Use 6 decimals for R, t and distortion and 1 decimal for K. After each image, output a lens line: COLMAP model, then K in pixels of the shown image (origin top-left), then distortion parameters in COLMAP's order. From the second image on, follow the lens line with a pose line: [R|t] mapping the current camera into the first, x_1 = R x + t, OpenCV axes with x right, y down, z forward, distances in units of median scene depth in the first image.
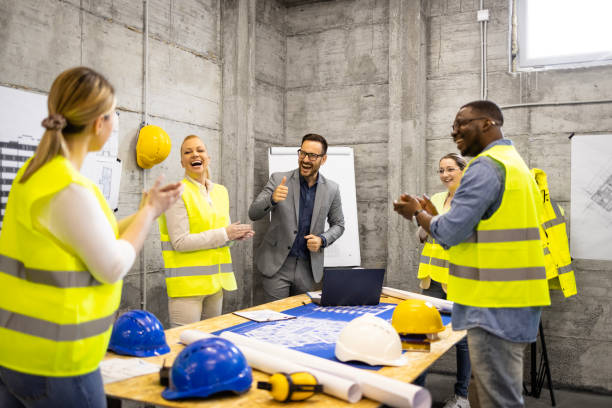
lens RADIAL K [[625.2, 0, 299.2], [0, 625.2, 201.3], [0, 0, 1]] dist [0.040292, 0.000000]
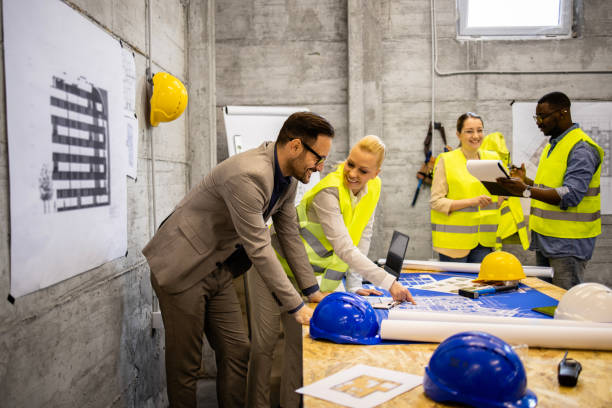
lens RADIAL K [[625.2, 0, 310.7], [0, 625.2, 198.1], [0, 0, 1]] dist [0.040292, 0.000000]
pose [[0.903810, -0.034848, 0.426513, -0.341040], [0.014580, 0.998608, 0.050696, 0.000707], [-0.427686, -0.039601, 0.903060, 0.158783]]
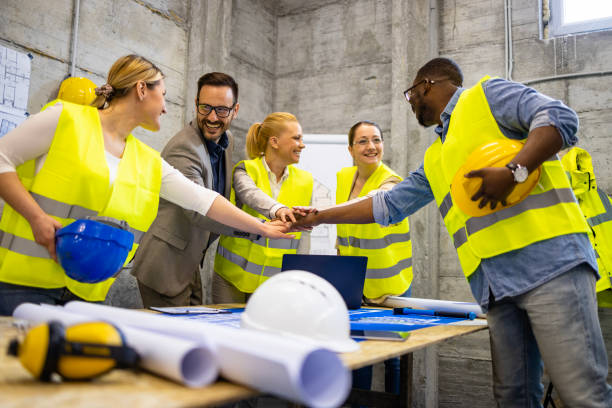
lens RADIAL K [[625.2, 0, 302.1], [0, 625.2, 197.8], [0, 0, 1]] dist [0.040292, 0.000000]
pose [[0.998556, 0.012871, -0.052149, 0.074088], [-0.018176, 0.994560, -0.102563, 0.088347], [0.050546, 0.103363, 0.993359, 0.202447]]
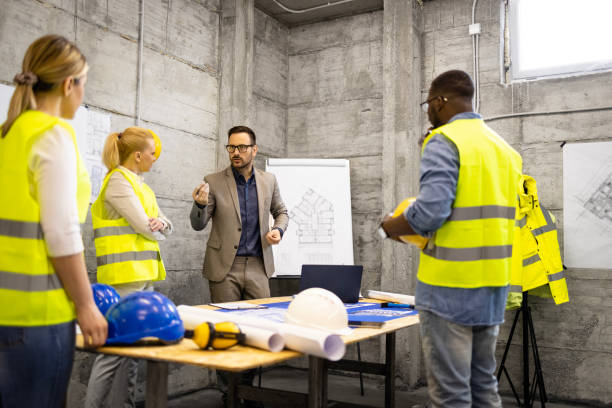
lens RADIAL K [[625.2, 0, 299.0], [0, 625.2, 200.8], [0, 0, 1]] dist [0.040292, 0.000000]
pose [[0.998140, 0.005230, -0.060746, 0.073046], [-0.009395, 0.997608, -0.068490, 0.056219], [0.060242, 0.068933, 0.995801, -0.013959]]
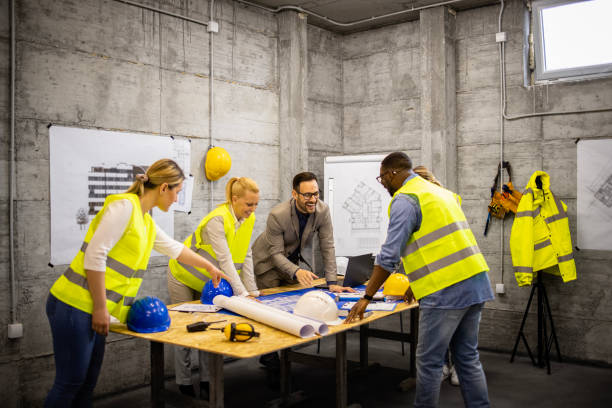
lens RADIAL K [[625.2, 0, 297.1], [0, 625.2, 207.1], [0, 0, 1]] dist [0.040292, 0.000000]
pose [[0.975048, -0.011207, -0.221711, 0.185201], [0.017389, 0.999512, 0.025952, -0.022403], [0.221312, -0.029160, 0.974767, -0.212627]]
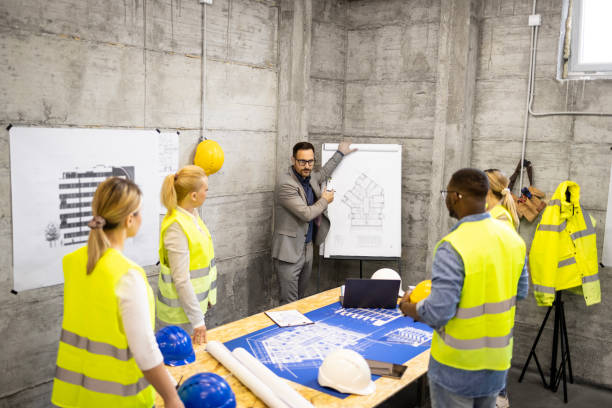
lens RADIAL K [[625.2, 0, 294.5], [0, 625.2, 205.4], [0, 0, 1]] dist [0.040292, 0.000000]
pose [[0.982905, 0.042940, -0.179037, 0.111256], [-0.019188, 0.991018, 0.132341, -0.131486], [0.183111, -0.126644, 0.974901, -0.093055]]
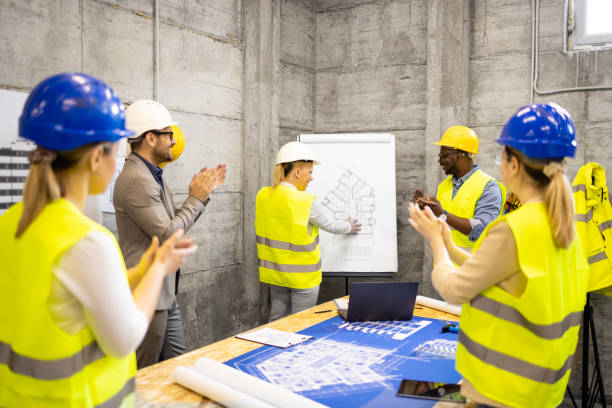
lens RADIAL K [[625.2, 0, 299.4], [0, 625.2, 201.6], [0, 0, 1]] dist [0.040292, 0.000000]
pose [[0.997796, 0.001707, -0.066337, 0.020407], [0.002014, 0.998430, 0.055986, -0.044593], [0.066329, -0.055996, 0.996225, 0.076083]]
